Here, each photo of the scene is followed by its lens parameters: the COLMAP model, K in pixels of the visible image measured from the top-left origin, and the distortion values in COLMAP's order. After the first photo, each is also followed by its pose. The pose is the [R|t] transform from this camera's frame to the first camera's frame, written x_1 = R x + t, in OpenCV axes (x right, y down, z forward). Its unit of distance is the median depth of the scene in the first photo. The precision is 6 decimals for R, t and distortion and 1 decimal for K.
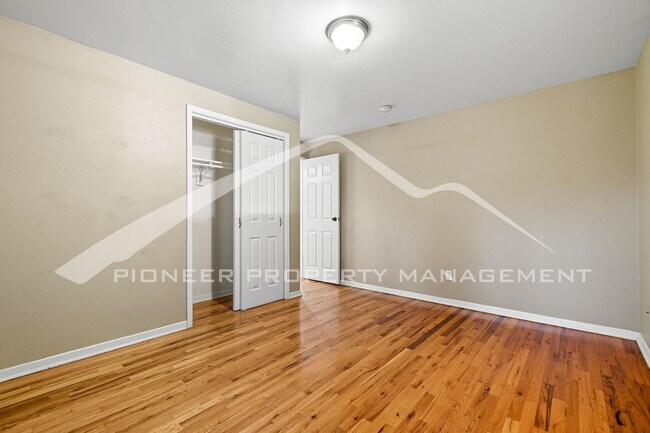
lens RADIAL K [[289.8, 0, 322.4], [0, 289.8, 216.5], [0, 0, 1]] dist [-0.001238, -0.000507]
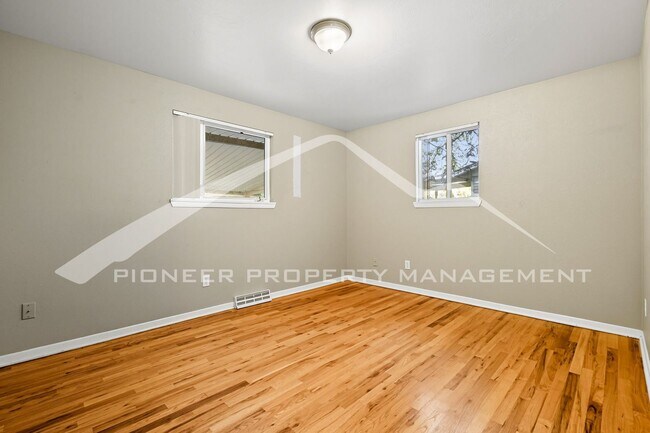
lens RADIAL K [[289.8, 0, 322.4], [0, 289.8, 216.5], [0, 0, 1]] dist [-0.001238, -0.000507]
pose [[-0.997274, 0.003708, 0.073698, 0.045590], [0.004275, 0.999962, 0.007542, 0.003720], [-0.073667, 0.007836, -0.997252, 2.123216]]
